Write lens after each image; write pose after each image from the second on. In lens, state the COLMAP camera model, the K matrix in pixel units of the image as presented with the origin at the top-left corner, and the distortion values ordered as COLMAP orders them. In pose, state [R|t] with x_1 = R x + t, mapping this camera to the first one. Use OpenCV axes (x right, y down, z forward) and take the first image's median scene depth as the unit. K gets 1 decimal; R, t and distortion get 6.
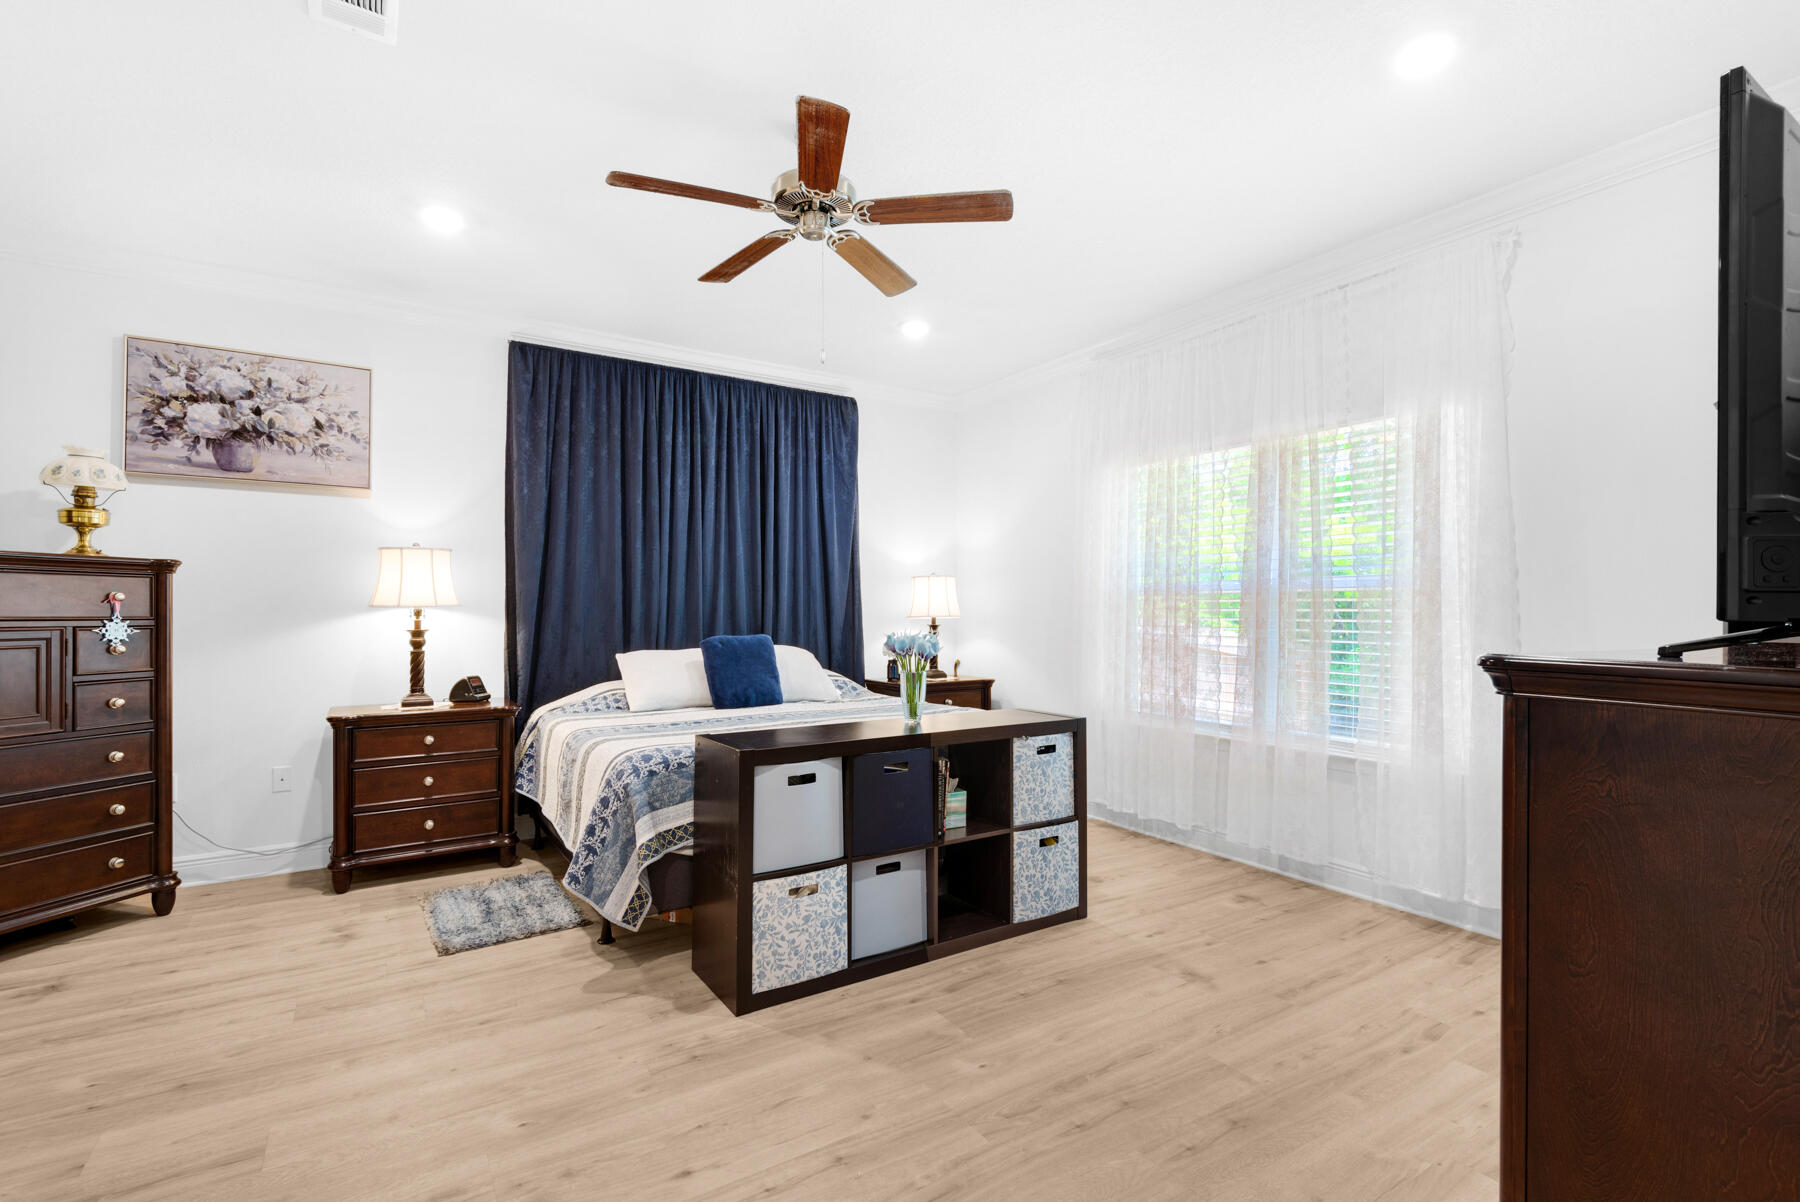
lens RADIAL K [[823.9, 0, 892.4], [0, 823.9, 597.9], [0, 0, 1]] dist [-0.000662, -0.001679]
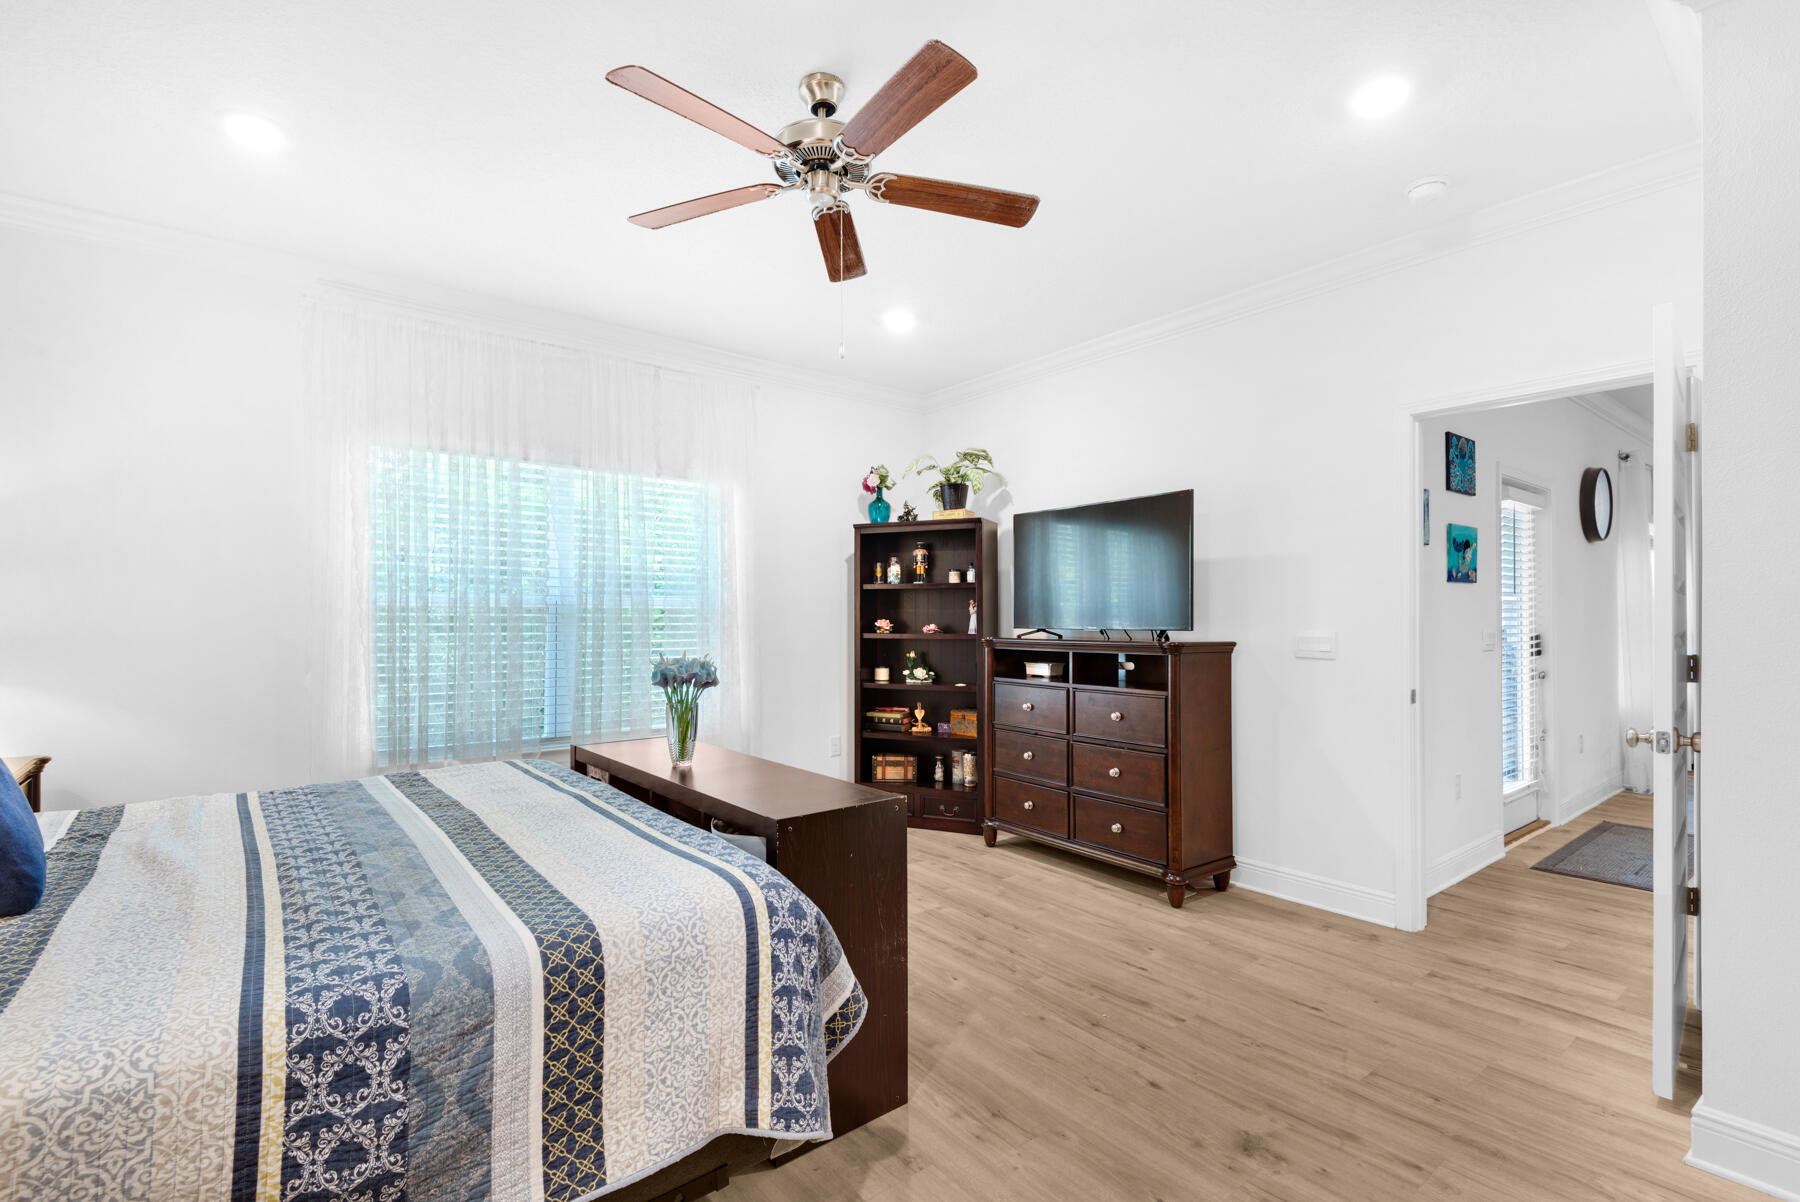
lens RADIAL K [[823.9, 0, 896.9], [0, 823.9, 588.2], [0, 0, 1]] dist [-0.000662, -0.001679]
pose [[-0.105345, 0.031828, 0.993926, -1.215750], [0.000838, 0.999490, -0.031917, -0.002295], [-0.994435, -0.002530, -0.105318, 1.260673]]
